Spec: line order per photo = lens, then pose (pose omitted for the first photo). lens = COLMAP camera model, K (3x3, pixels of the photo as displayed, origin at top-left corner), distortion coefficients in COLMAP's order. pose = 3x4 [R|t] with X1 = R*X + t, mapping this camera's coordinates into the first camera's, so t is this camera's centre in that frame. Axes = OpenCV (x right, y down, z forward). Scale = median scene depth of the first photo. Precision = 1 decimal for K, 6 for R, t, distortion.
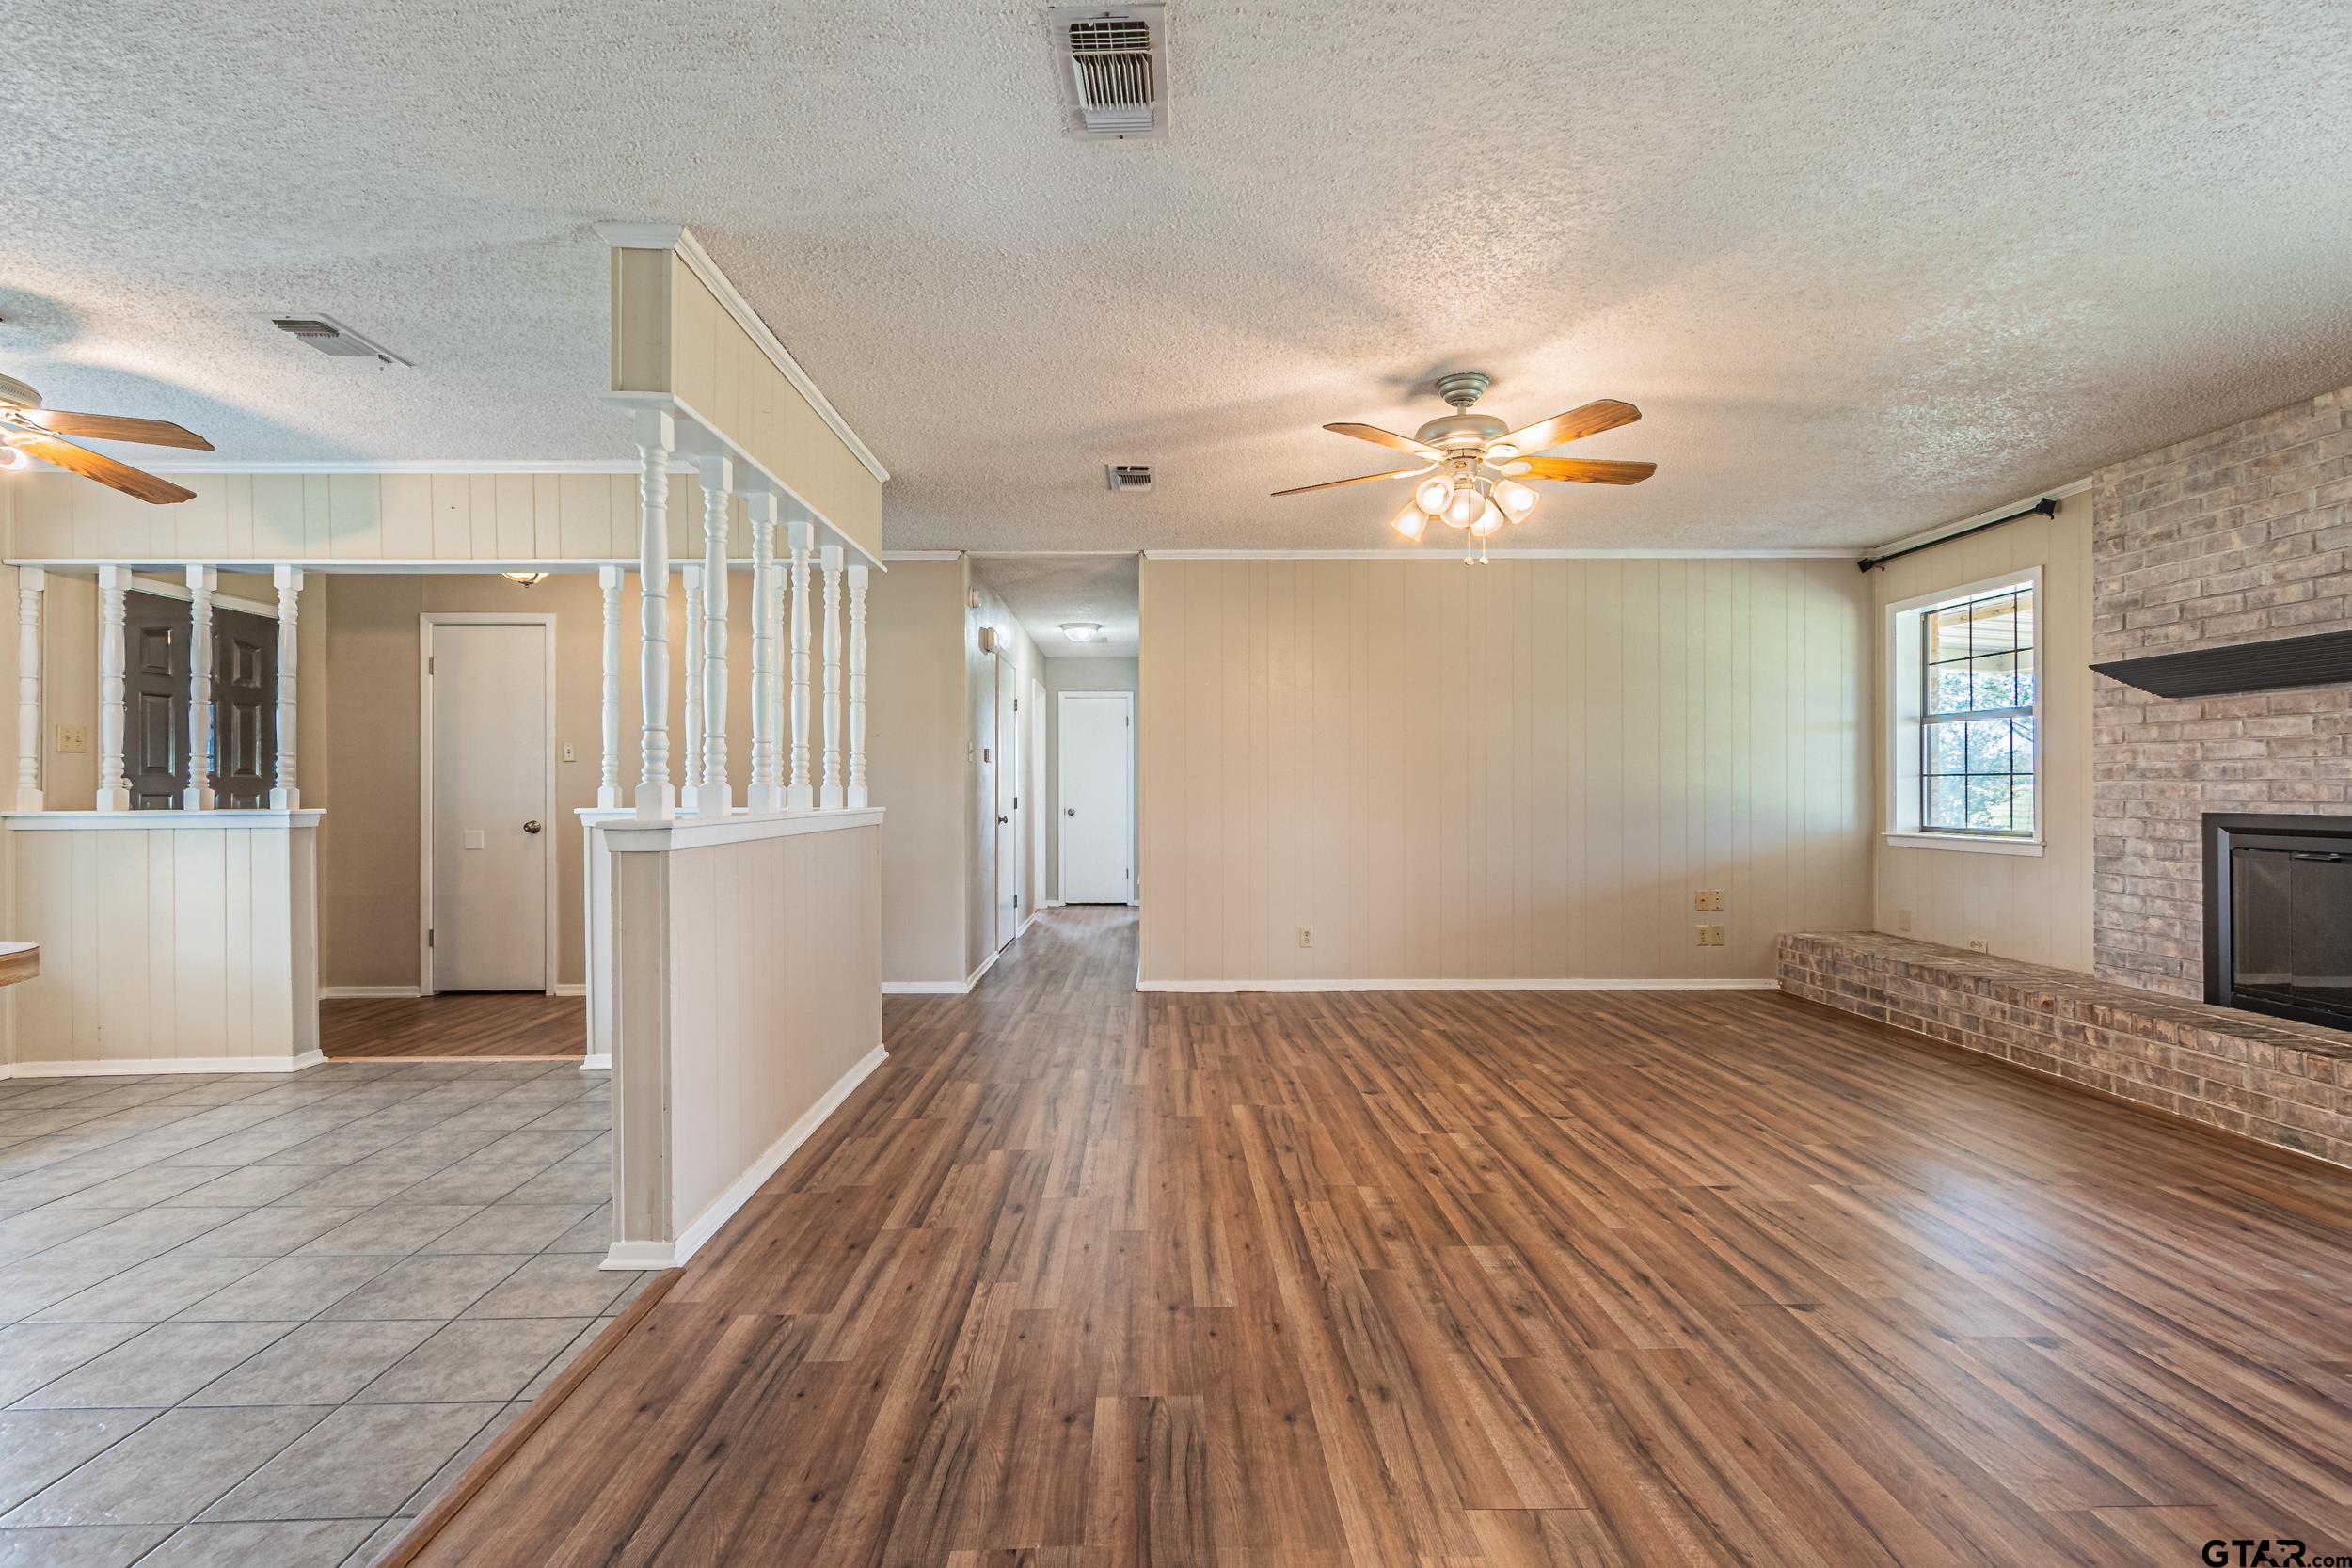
lens RADIAL K [[1041.6, 0, 1164.6], [0, 1041.6, 780.9], [0, 0, 1]] dist [0.008368, -0.001134]
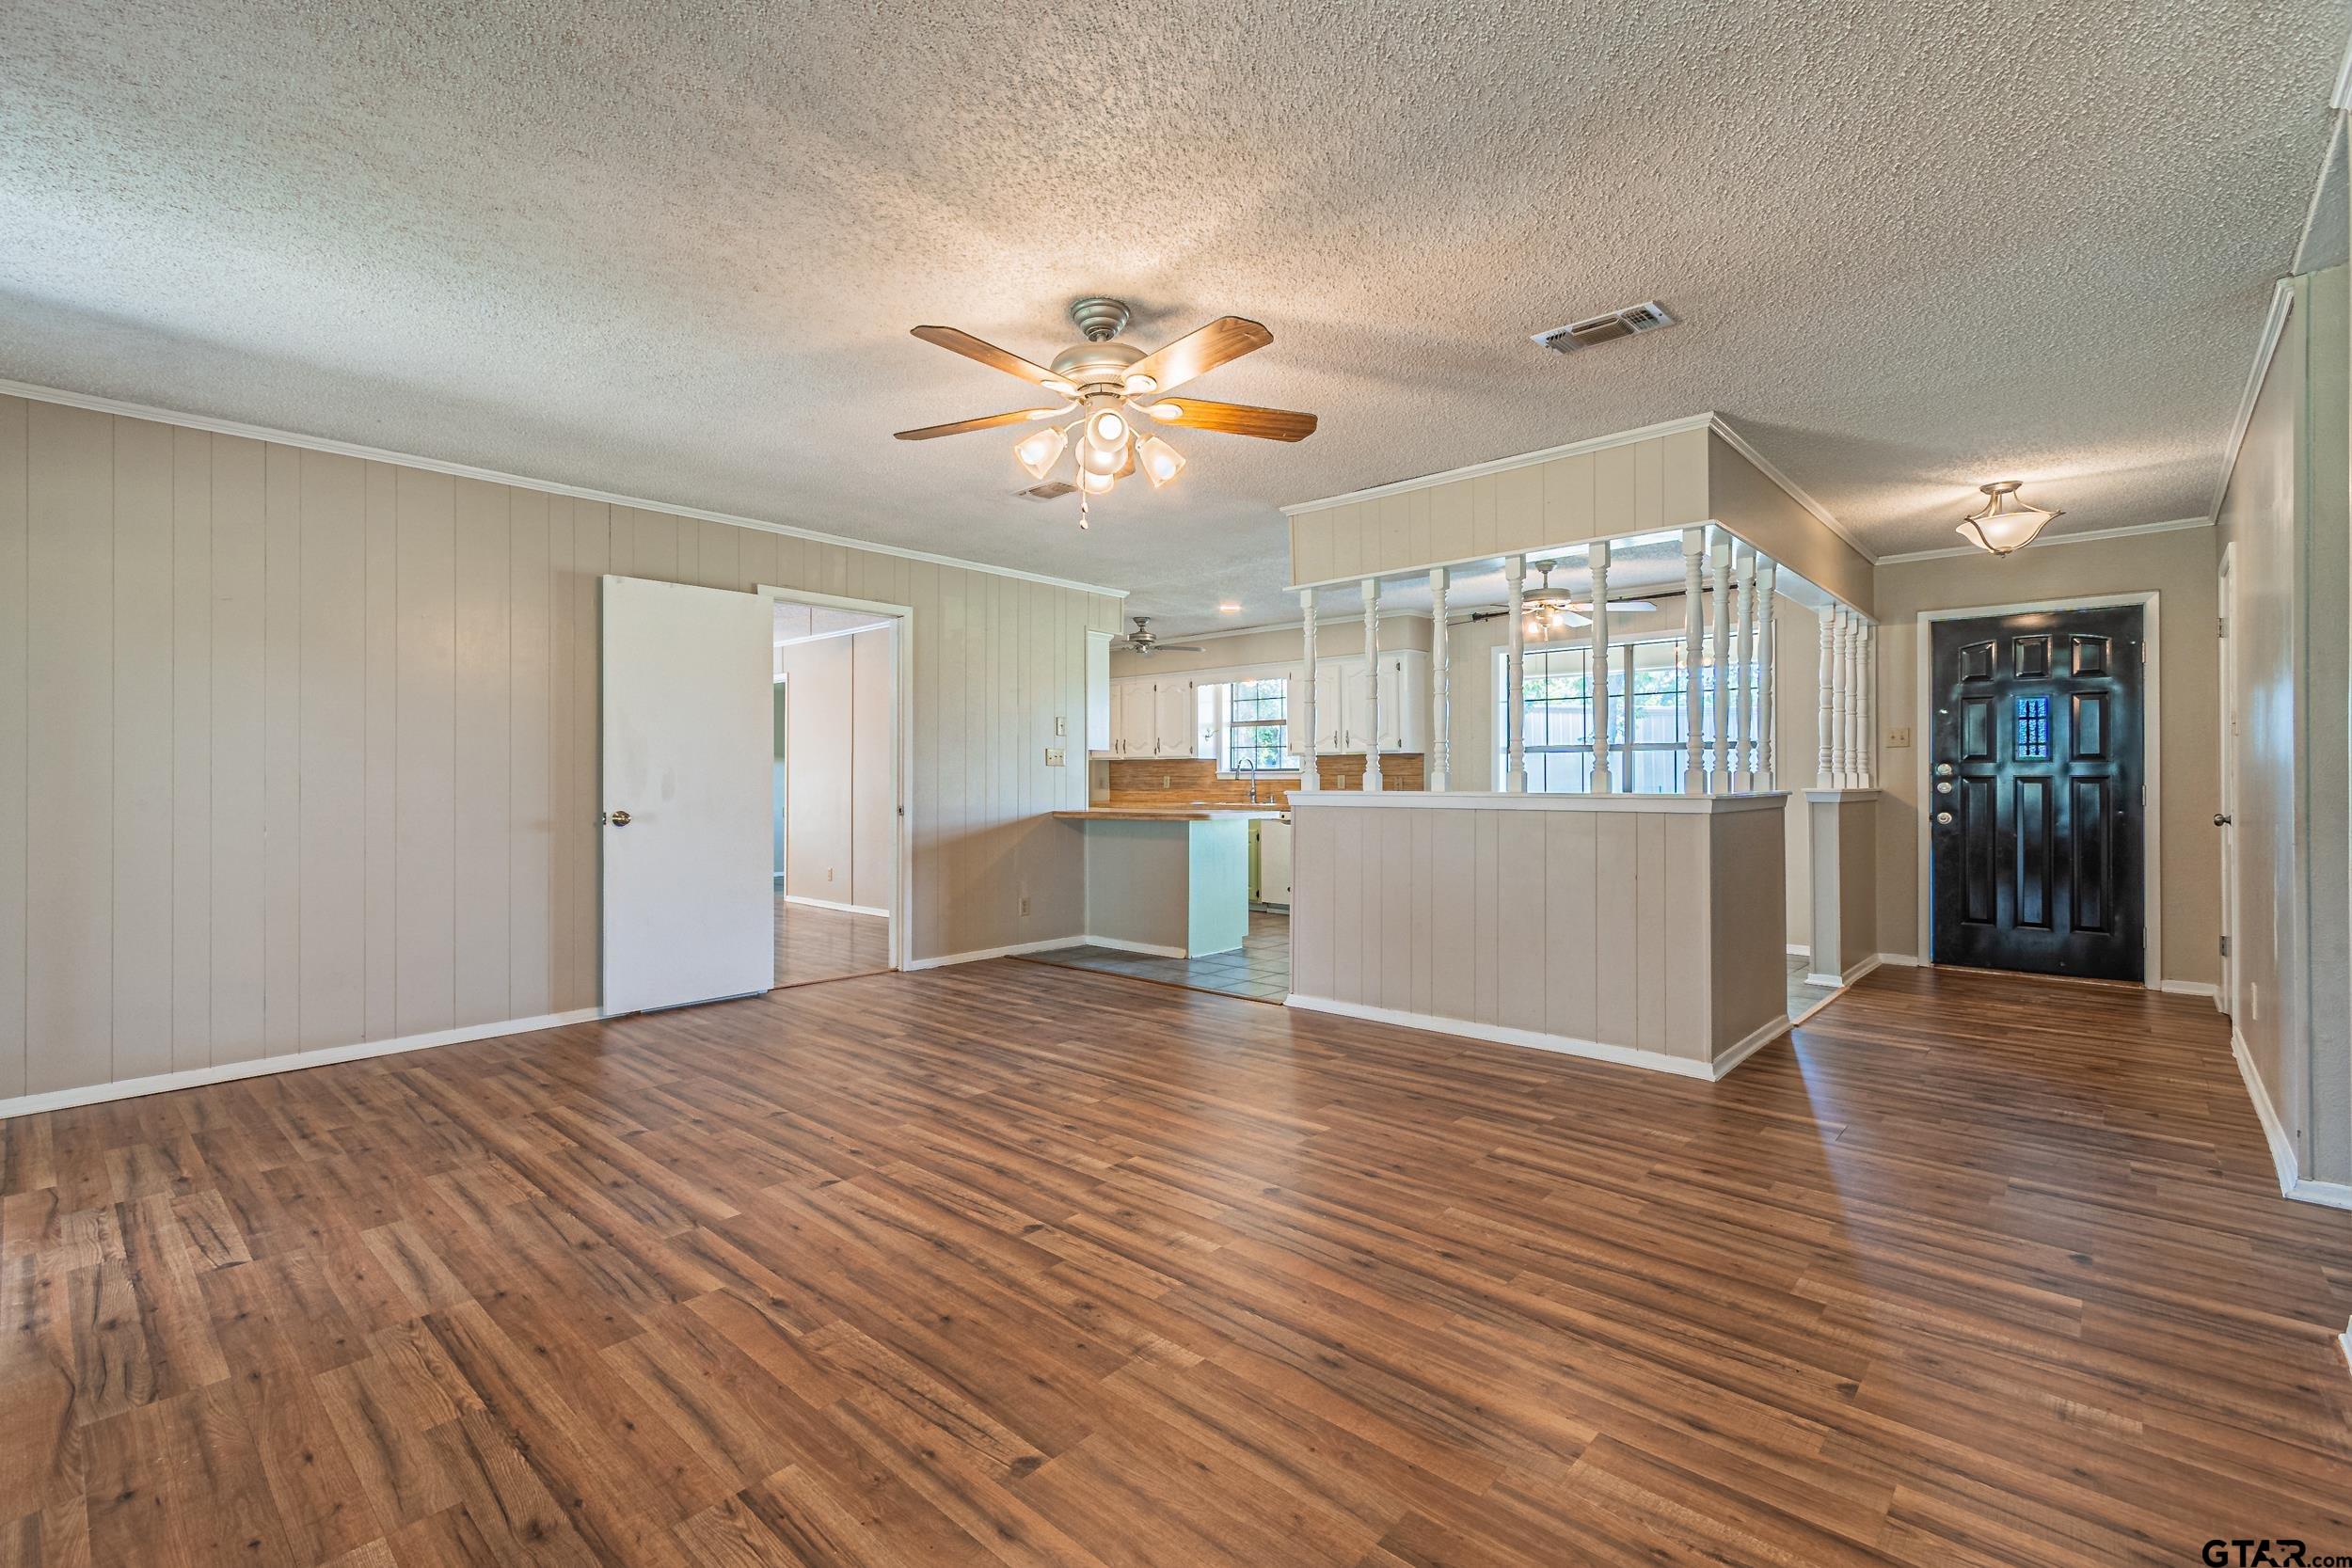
lens RADIAL K [[1041.6, 0, 1164.6], [0, 1041.6, 780.9], [0, 0, 1]] dist [0.008368, -0.001134]
pose [[-0.687482, 0.003979, -0.726191, 0.998345], [0.008962, 0.999955, -0.003005, 0.015059], [0.726146, -0.008574, -0.687487, 1.854810]]
